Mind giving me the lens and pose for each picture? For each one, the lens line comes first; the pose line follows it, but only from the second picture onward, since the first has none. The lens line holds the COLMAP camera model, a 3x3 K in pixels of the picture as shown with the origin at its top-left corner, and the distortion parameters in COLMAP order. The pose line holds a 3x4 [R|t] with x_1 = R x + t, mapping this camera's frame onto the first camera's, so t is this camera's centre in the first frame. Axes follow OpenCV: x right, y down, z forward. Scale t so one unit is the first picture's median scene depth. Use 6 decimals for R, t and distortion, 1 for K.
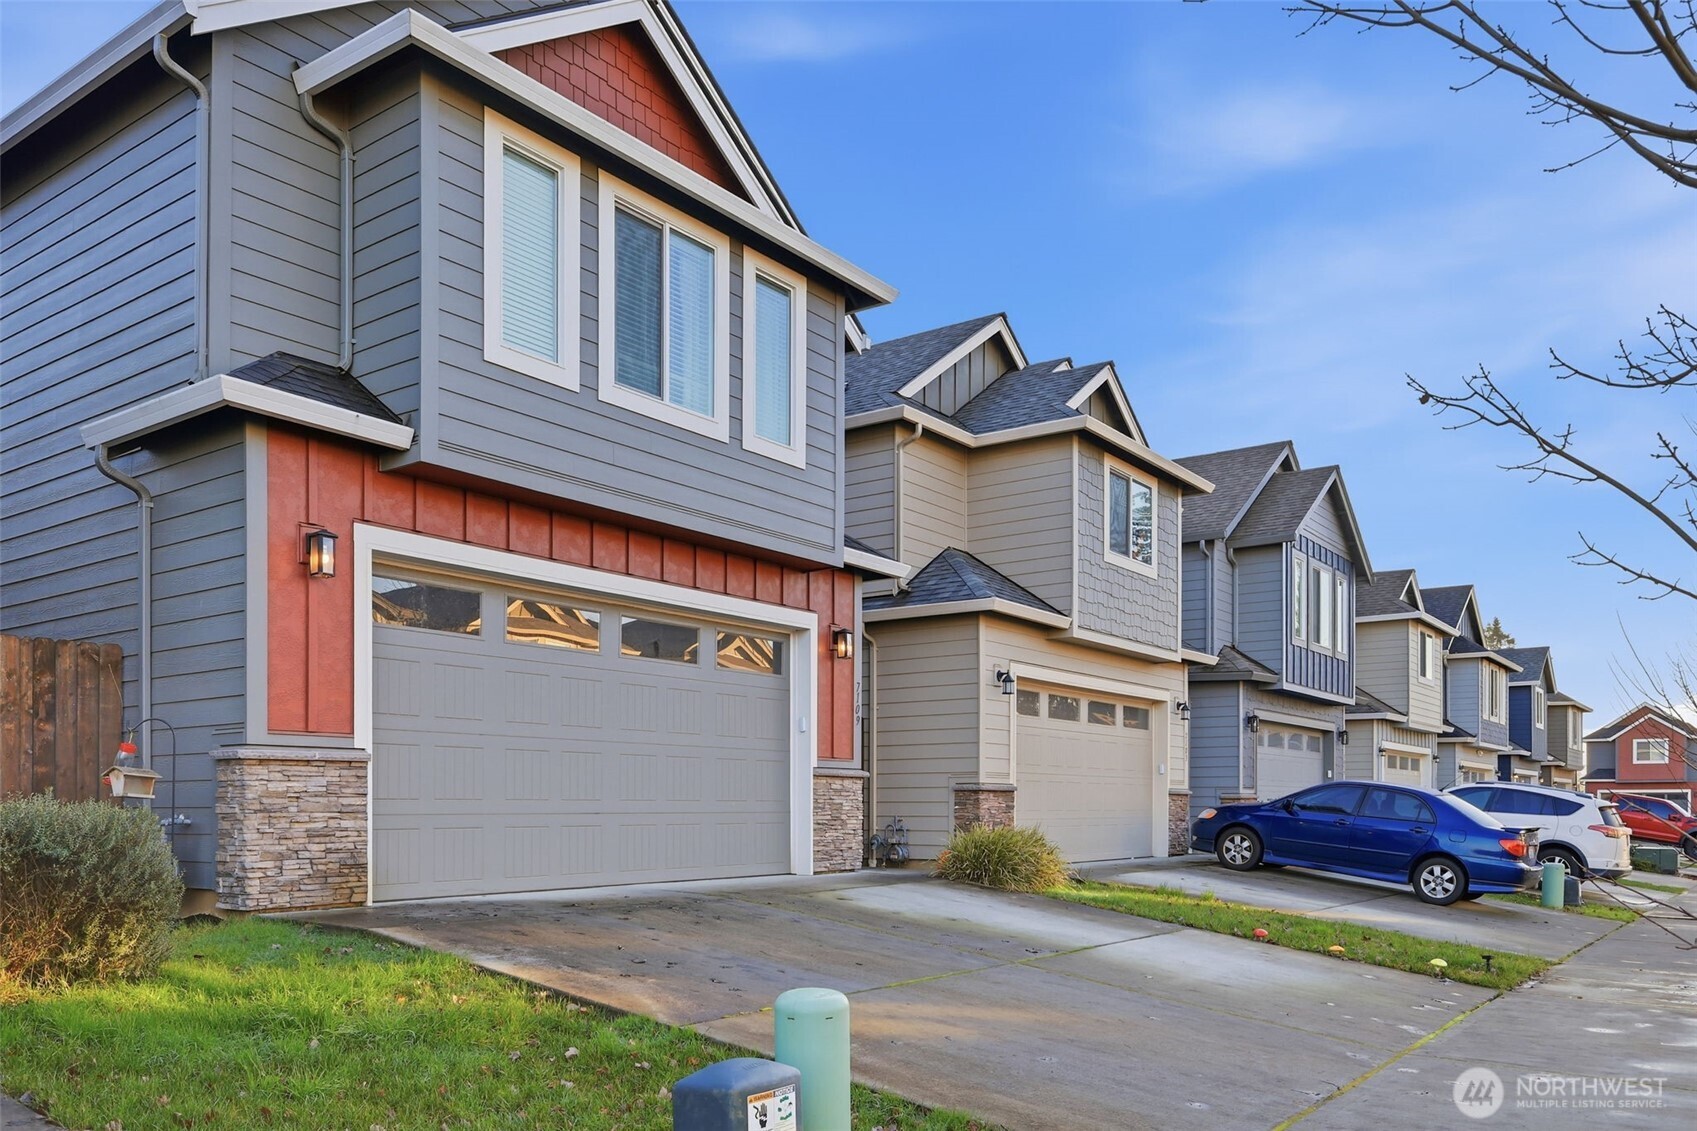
lens RADIAL K [[1412.3, 0, 848.5], [0, 1412.3, 798.8], [0, 0, 1]] dist [-0.124183, -0.001296]
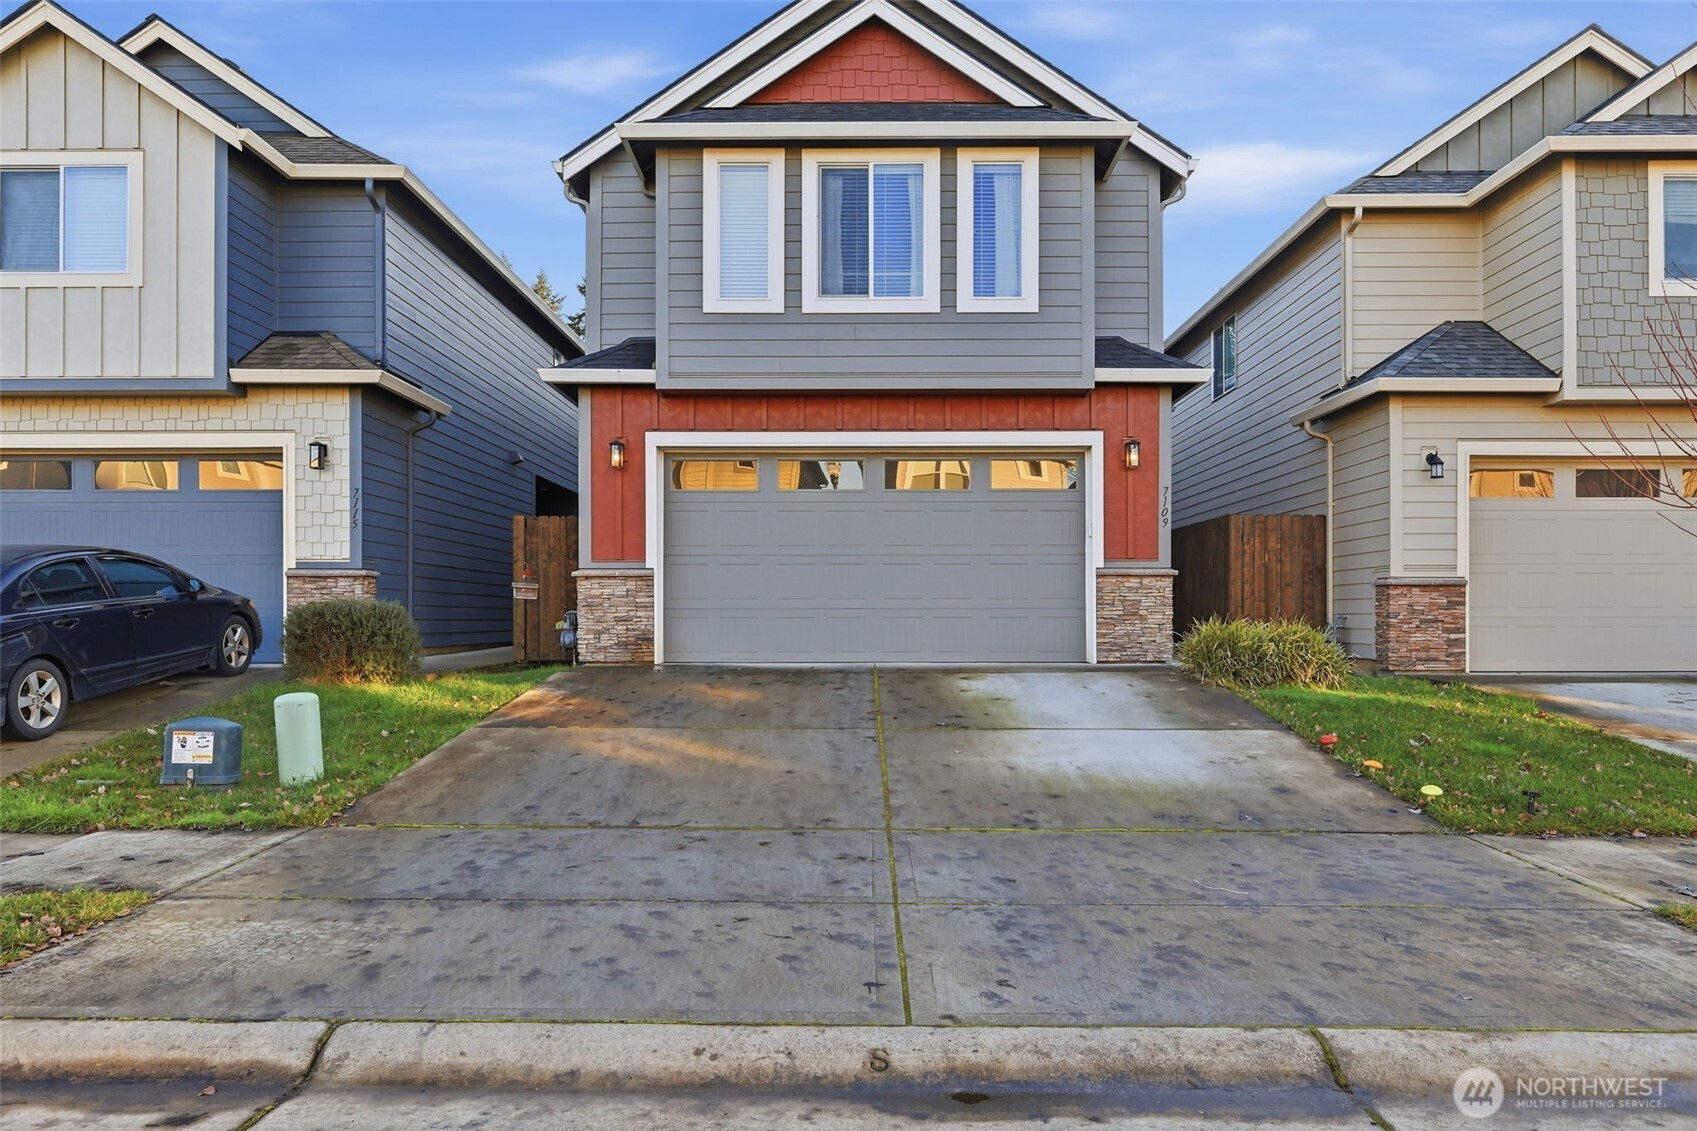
lens RADIAL K [[766.8, 0, 848.5], [0, 766.8, 565.5], [0, 0, 1]] dist [-0.000416, -0.000280]
pose [[0.536173, -0.054225, -0.842365, 0.488147], [0.004212, 0.998094, -0.061569, 0.016007], [0.844098, 0.029464, 0.535379, 0.636986]]
